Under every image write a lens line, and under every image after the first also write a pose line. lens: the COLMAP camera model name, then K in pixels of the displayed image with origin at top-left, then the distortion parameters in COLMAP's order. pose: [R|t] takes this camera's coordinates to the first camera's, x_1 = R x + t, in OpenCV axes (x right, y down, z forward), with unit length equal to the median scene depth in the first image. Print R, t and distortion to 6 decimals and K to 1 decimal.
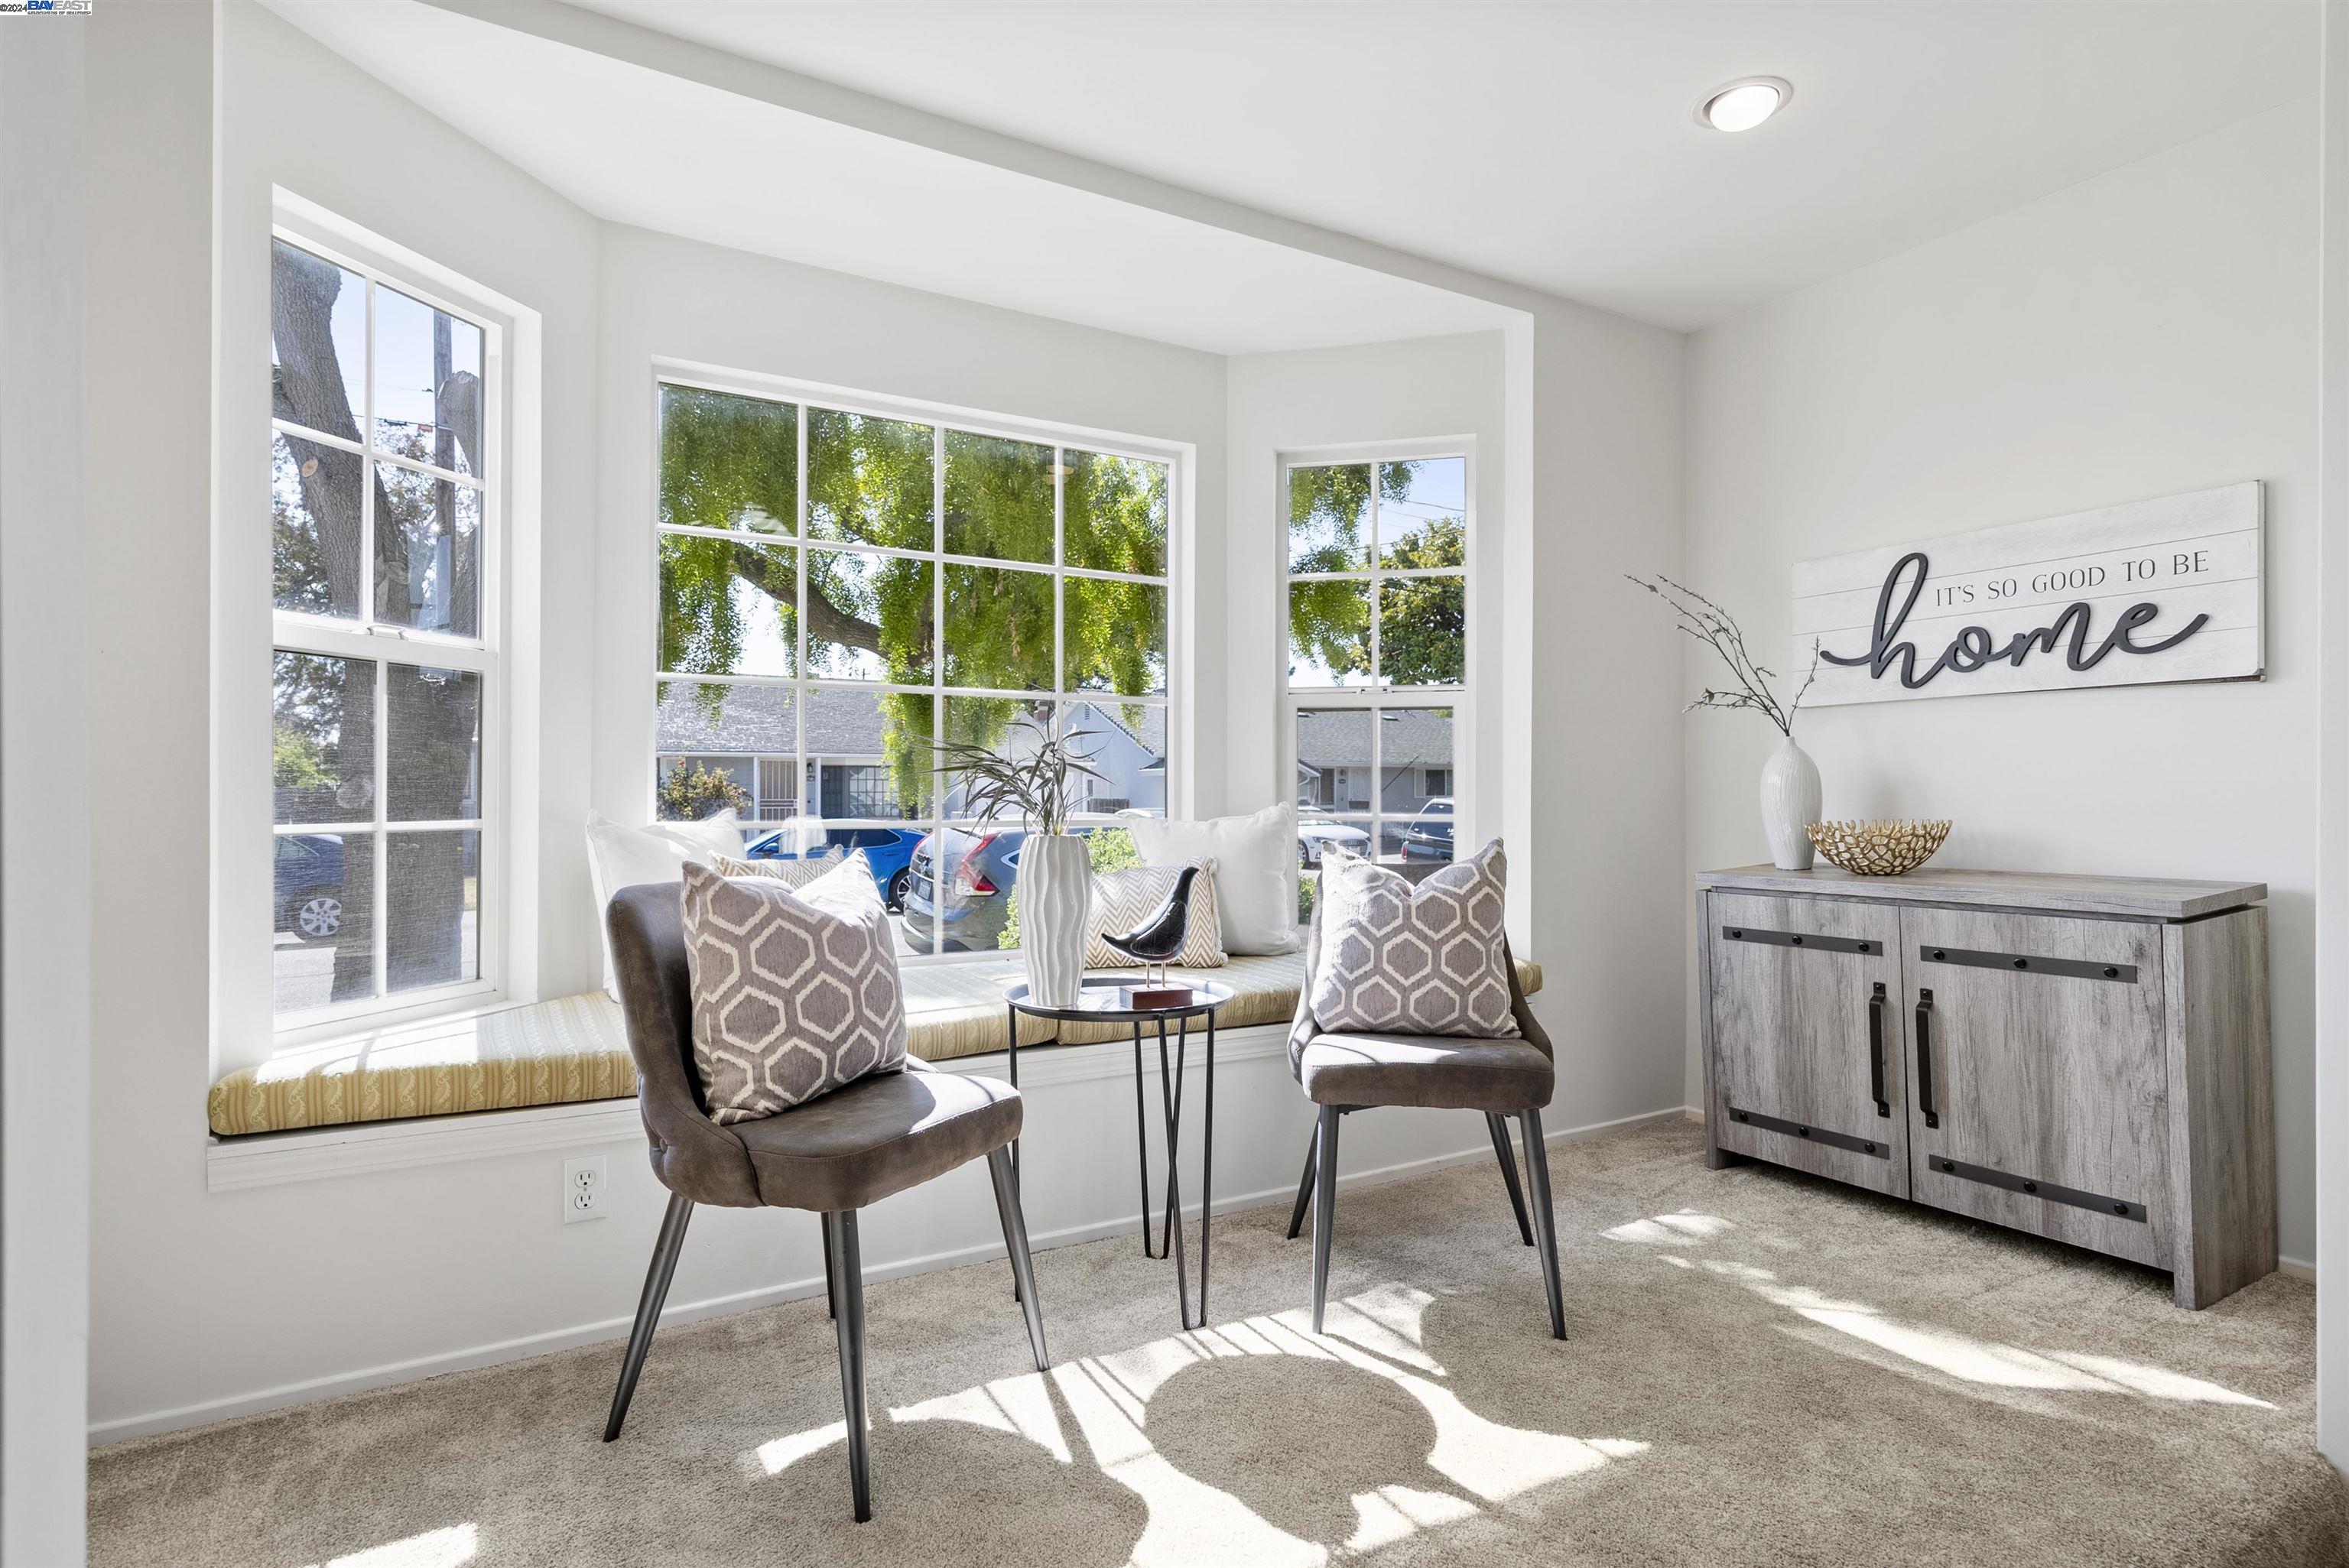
lens RADIAL K [[1224.8, 0, 1175.9], [0, 1224.8, 785.6], [0, 0, 1]] dist [-0.000694, 0.000884]
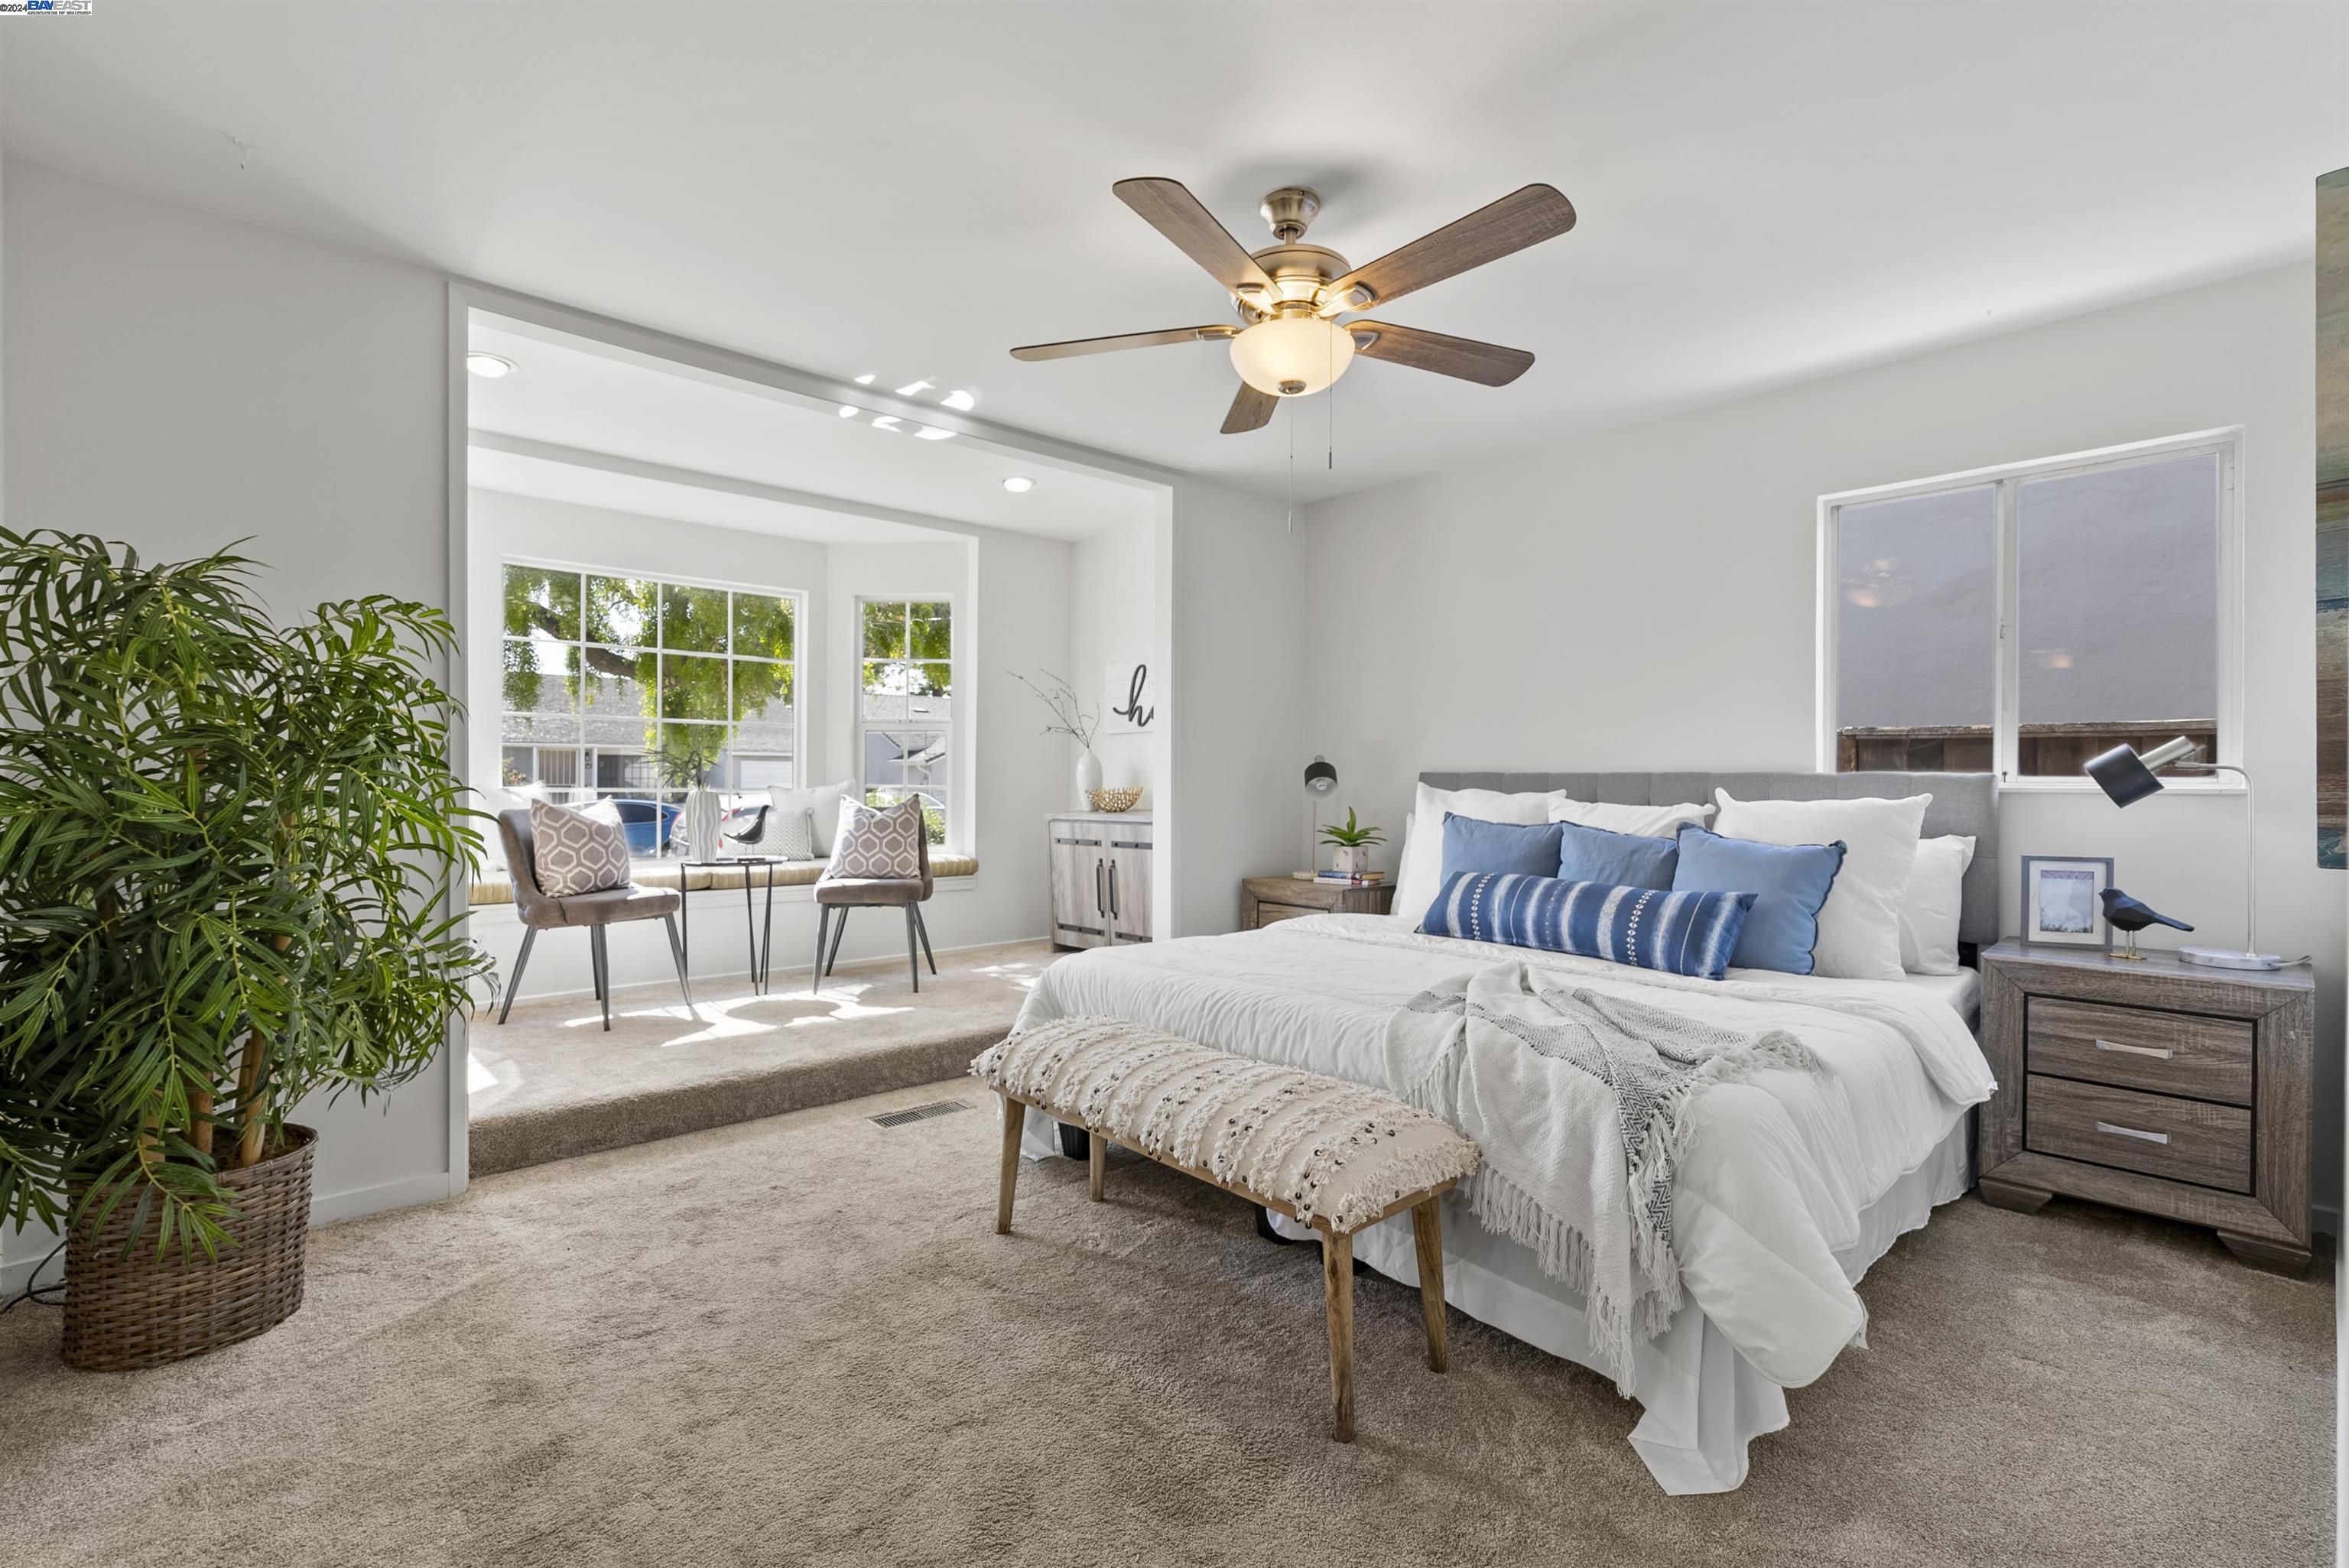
lens RADIAL K [[1086.9, 0, 1171.1], [0, 1086.9, 780.3], [0, 0, 1]] dist [-0.000204, 0.000486]
pose [[0.979687, 0.003065, 0.200510, 0.309768], [-0.003987, 0.999983, 0.004195, 0.008048], [-0.200493, -0.004909, 0.979683, -1.030163]]
